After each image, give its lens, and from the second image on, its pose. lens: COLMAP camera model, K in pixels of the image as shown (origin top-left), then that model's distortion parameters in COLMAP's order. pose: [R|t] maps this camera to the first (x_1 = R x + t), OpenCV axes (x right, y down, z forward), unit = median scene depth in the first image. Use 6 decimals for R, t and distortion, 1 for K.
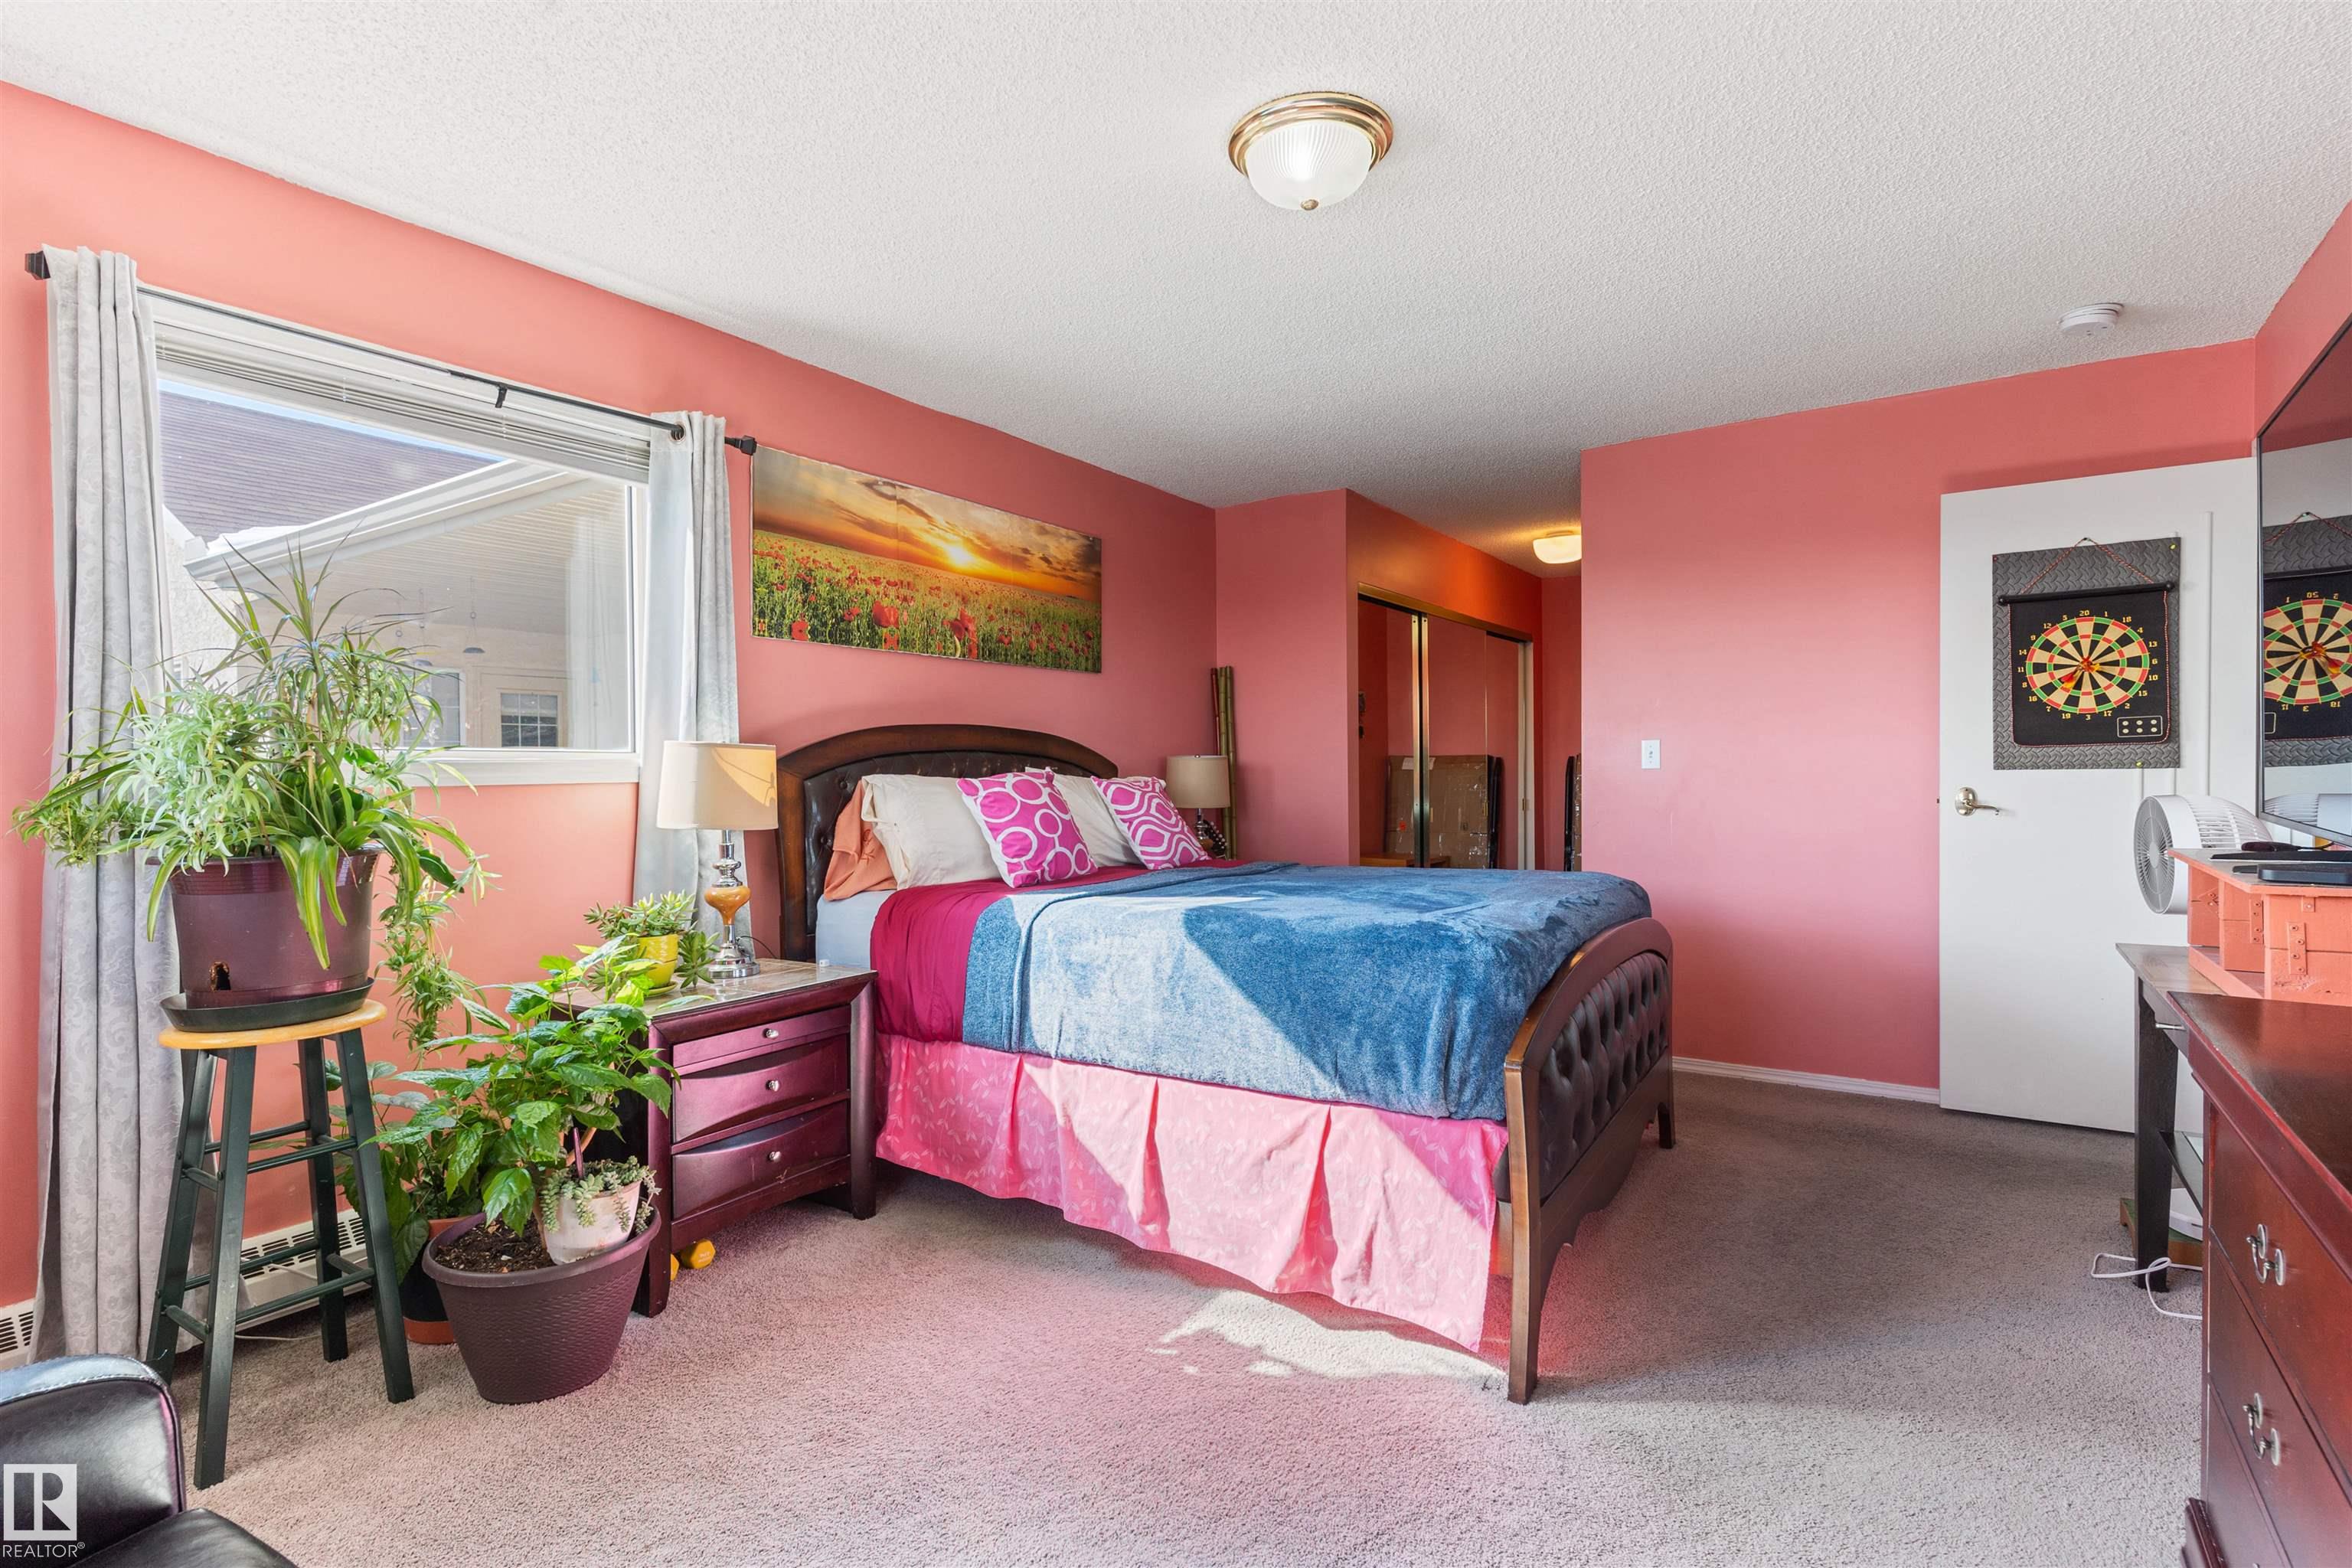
lens RADIAL K [[1141.7, 0, 1171.5], [0, 1141.7, 779.7], [0, 0, 1]] dist [0.001731, 0.000500]
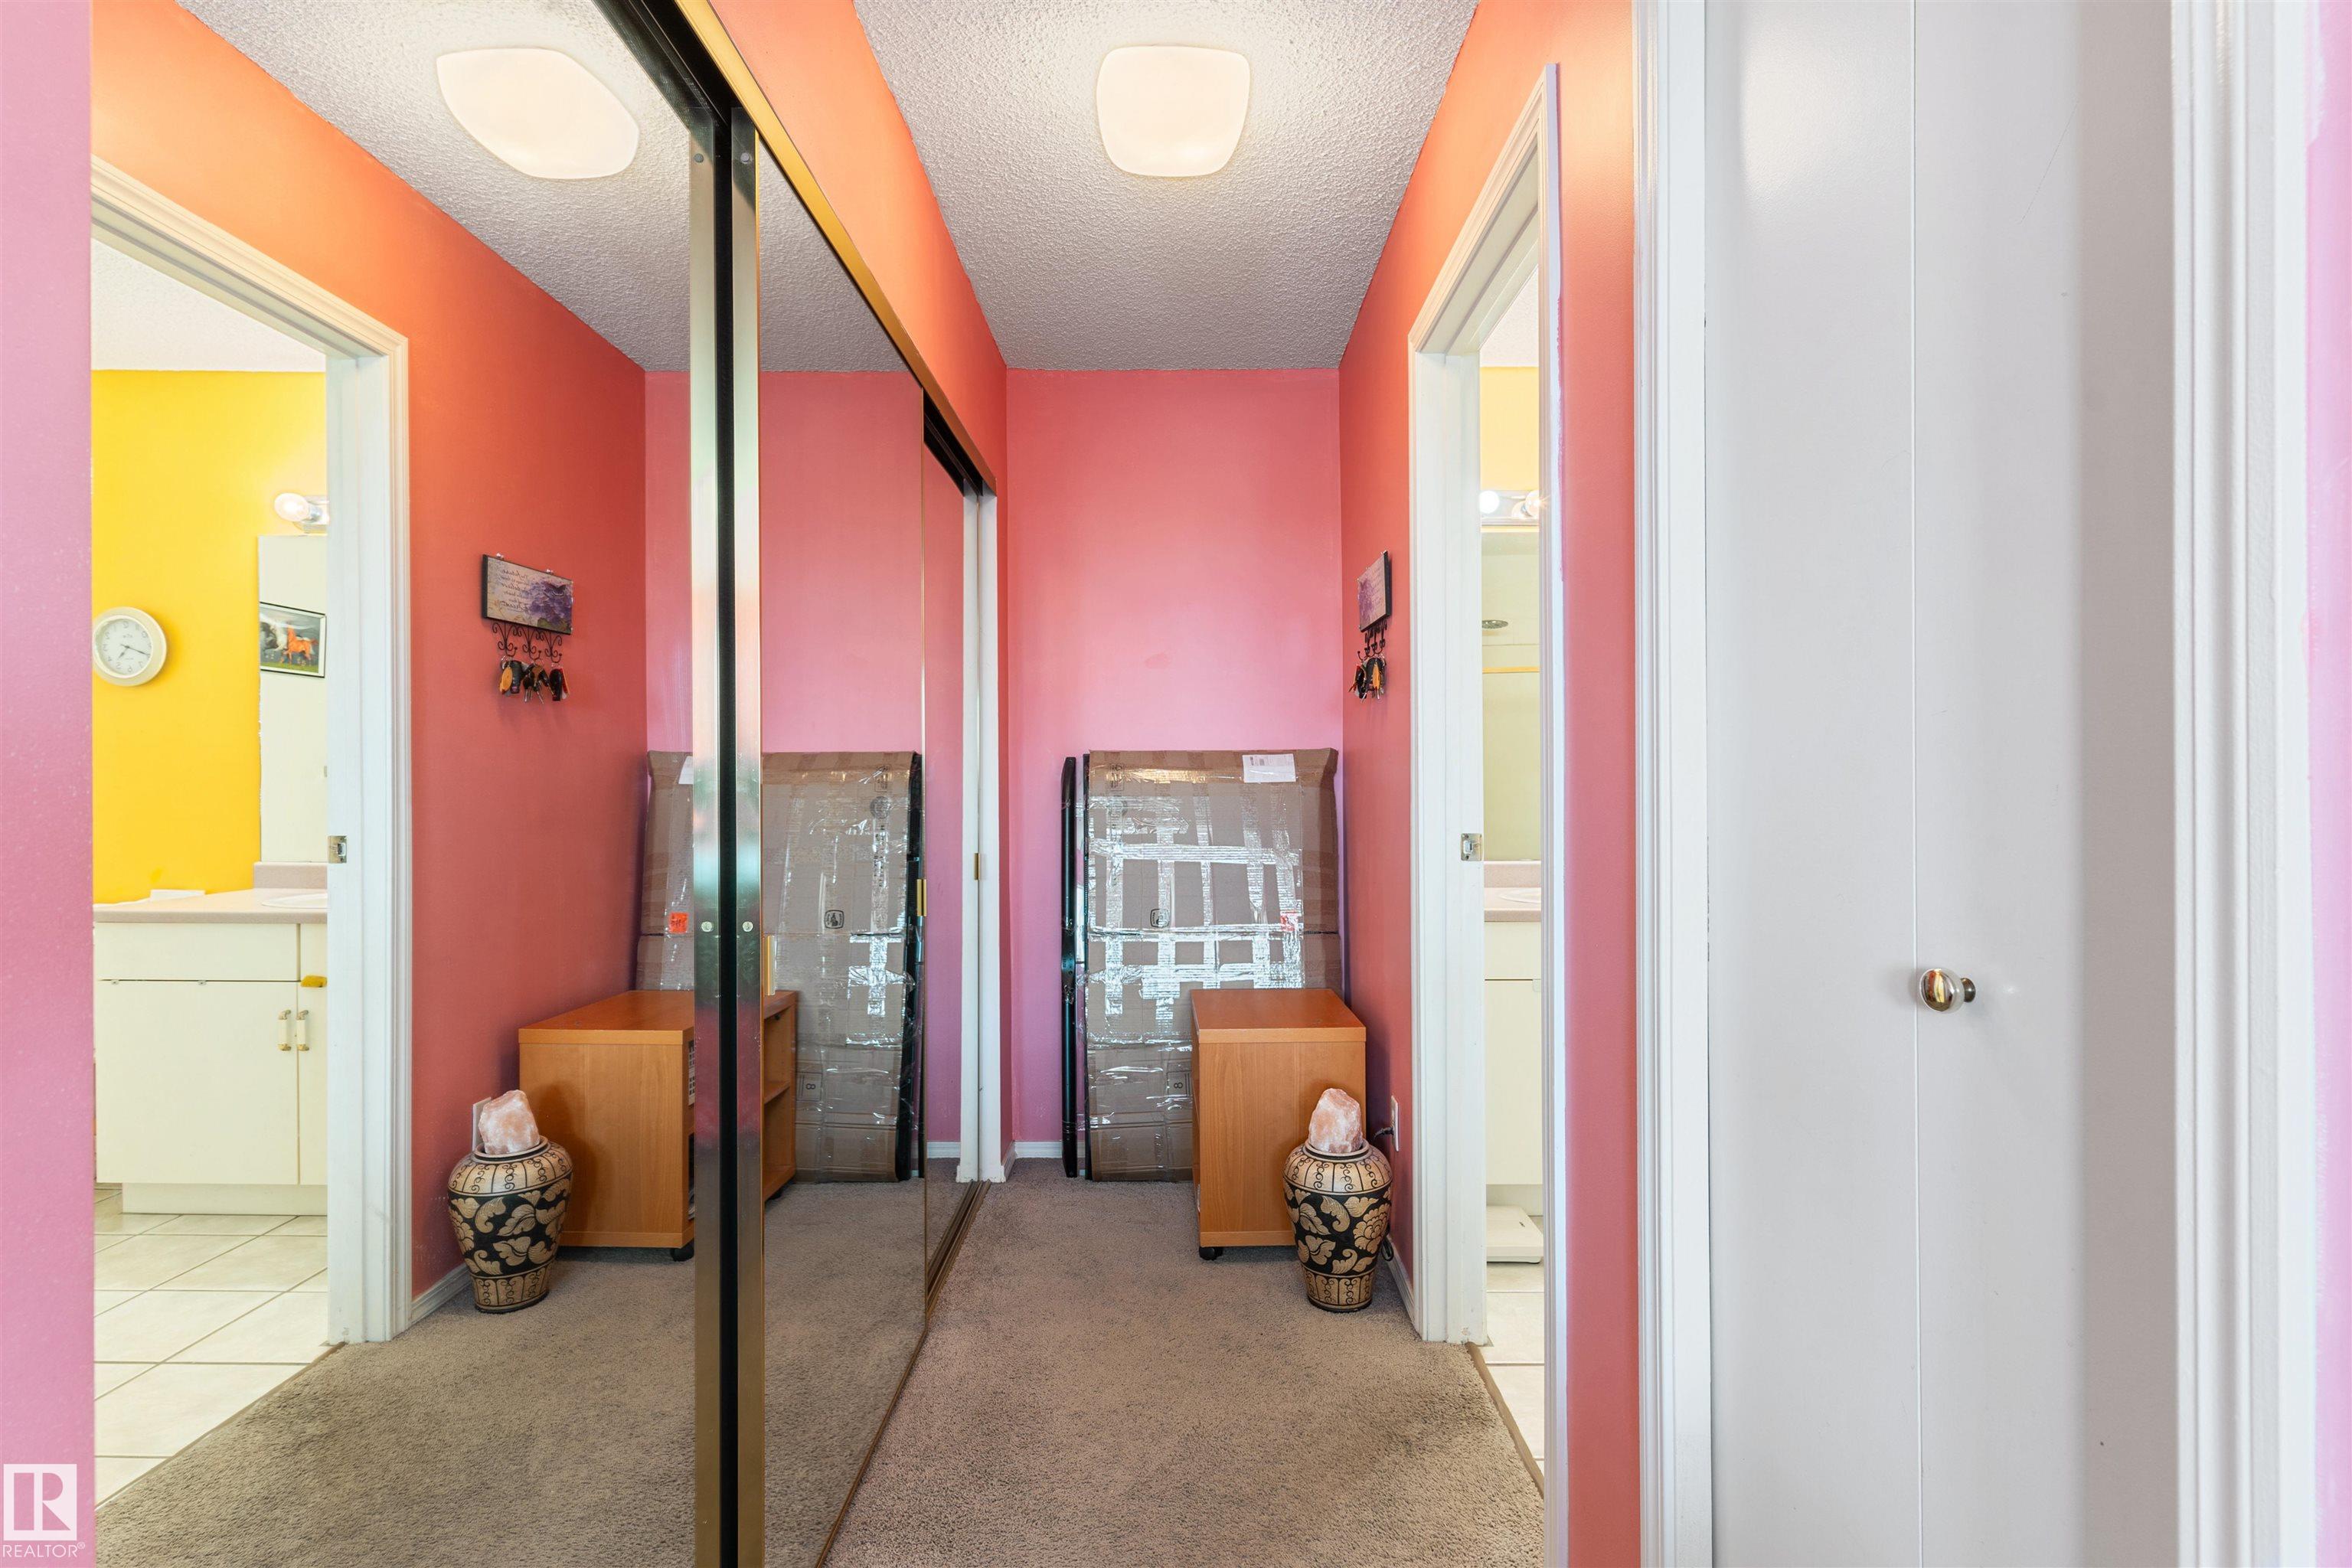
lens RADIAL K [[1141.7, 0, 1171.5], [0, 1141.7, 779.7], [0, 0, 1]] dist [0.001731, 0.000500]
pose [[0.822316, 0.003071, 0.569023, 0.256298], [0.002772, 0.999952, -0.009403, -0.014858], [-0.569025, 0.009310, 0.822268, 1.264658]]
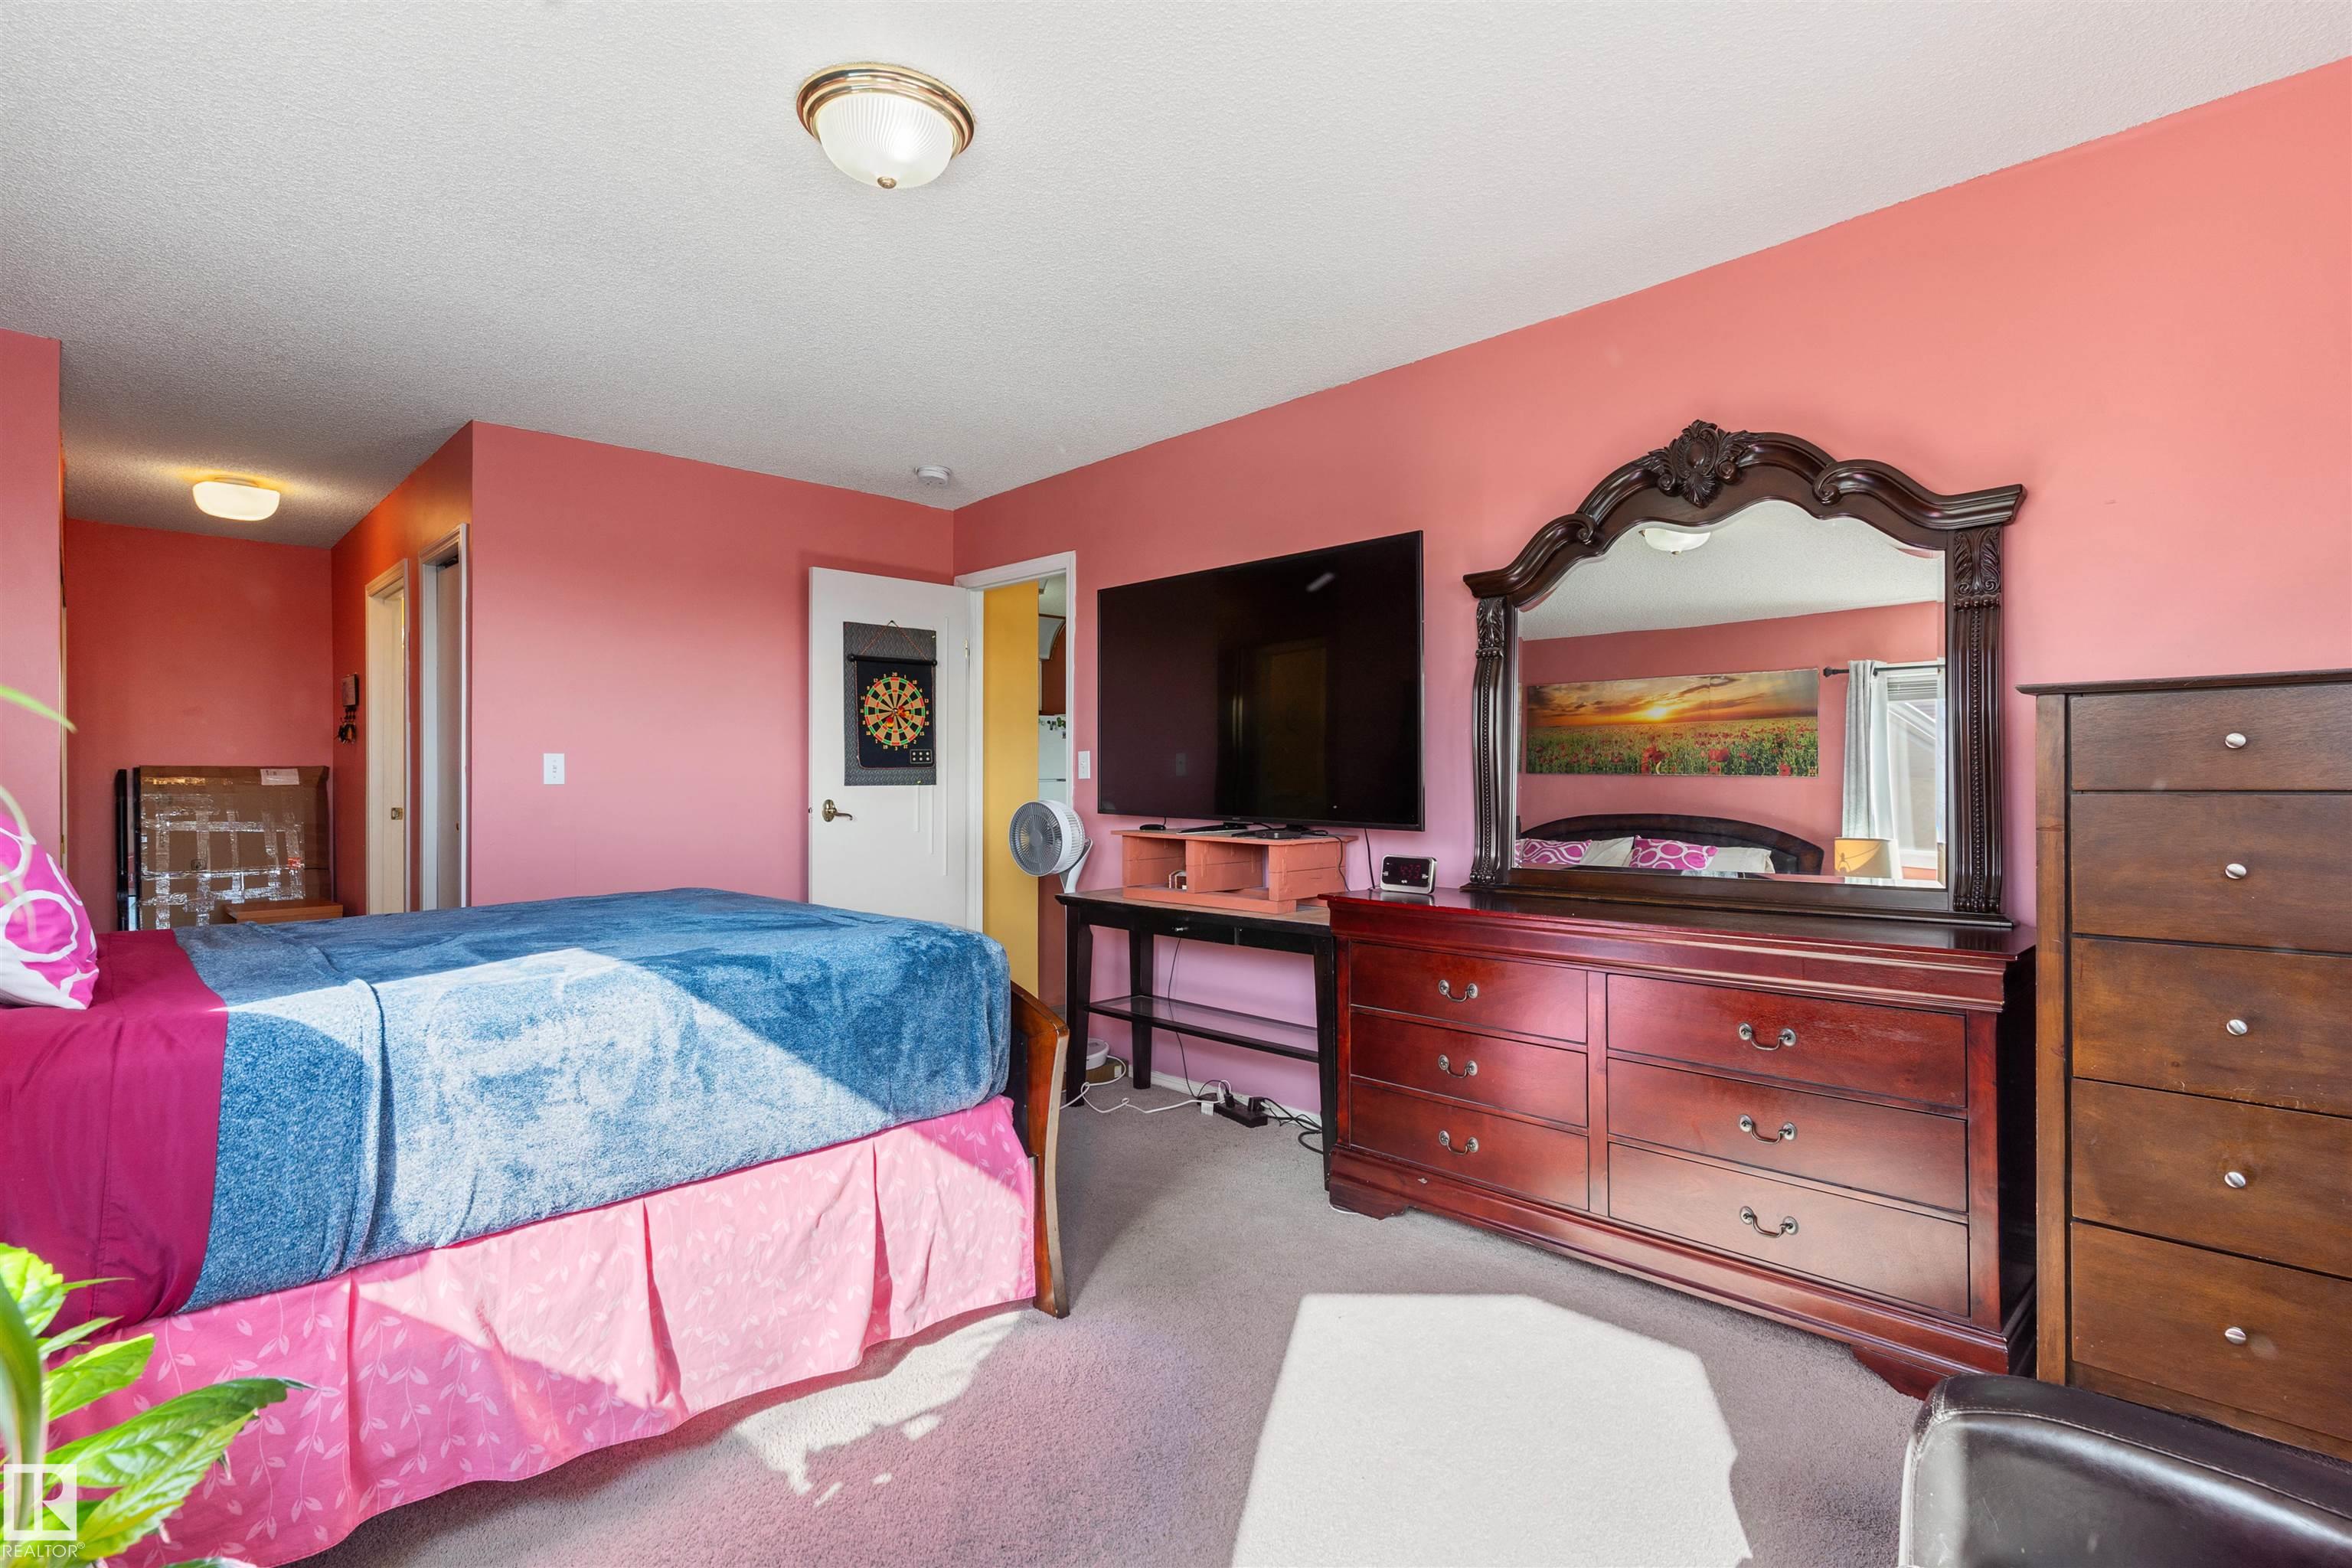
lens RADIAL K [[1141.7, 0, 1171.5], [0, 1141.7, 779.7], [0, 0, 1]] dist [0.001731, 0.000500]
pose [[0.191980, 0.010509, 0.981343, -0.518948], [0.009709, 0.999873, -0.012607, 0.004553], [-0.981351, 0.011948, 0.191853, 0.408831]]
